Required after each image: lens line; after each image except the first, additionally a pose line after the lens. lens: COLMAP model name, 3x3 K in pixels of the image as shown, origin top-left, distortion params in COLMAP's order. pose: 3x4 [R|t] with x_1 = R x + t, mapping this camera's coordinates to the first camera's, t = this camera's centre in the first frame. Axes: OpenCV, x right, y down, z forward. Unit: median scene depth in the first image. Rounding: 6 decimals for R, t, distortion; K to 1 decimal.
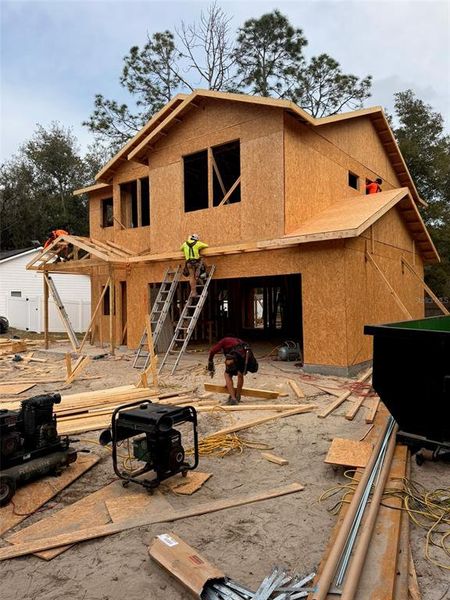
lens RADIAL K [[423.7, 0, 225.0], [0, 423.7, 300.0], [0, 0, 1]] dist [0.002831, -0.002897]
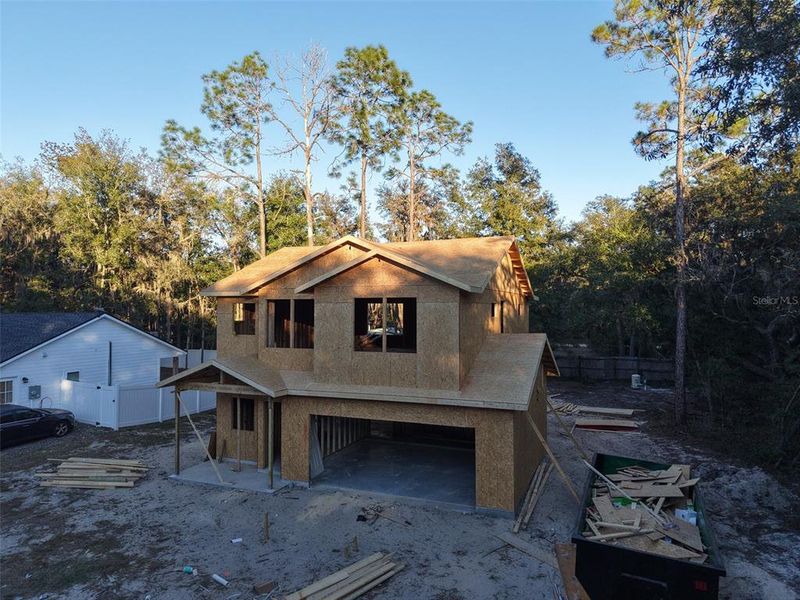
lens RADIAL K [[537.0, 0, 400.0], [0, 537.0, 300.0], [0, 0, 1]] dist [0.005299, -0.004885]
pose [[0.963763, 0.024452, 0.265635, -0.137588], [-0.021078, 0.999657, -0.015545, -0.126976], [-0.265924, 0.009383, 0.963948, -0.123870]]
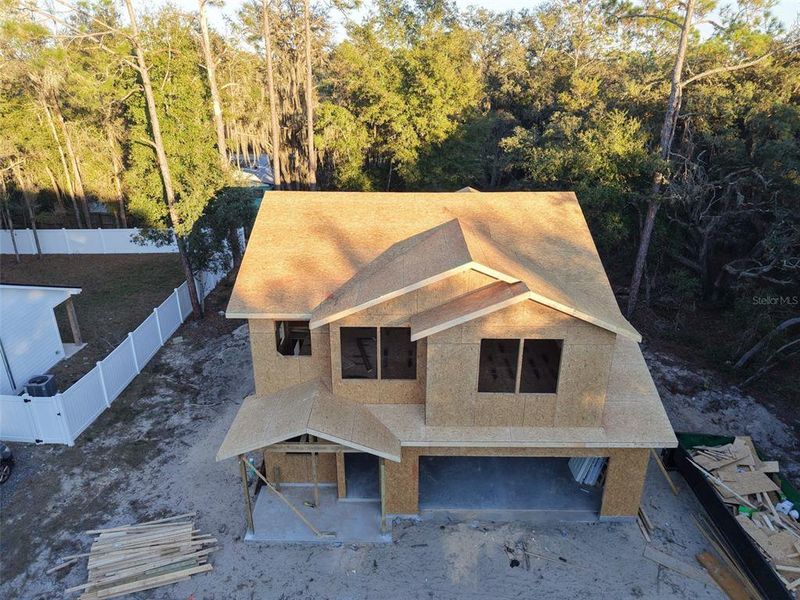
lens RADIAL K [[537.0, 0, 400.0], [0, 537.0, 300.0], [0, 0, 1]] dist [0.005299, -0.004885]
pose [[0.797875, -0.210708, 0.564798, -0.338156], [-0.021376, 0.926445, 0.375823, -0.330751], [-0.602443, -0.311933, 0.734683, 0.127224]]
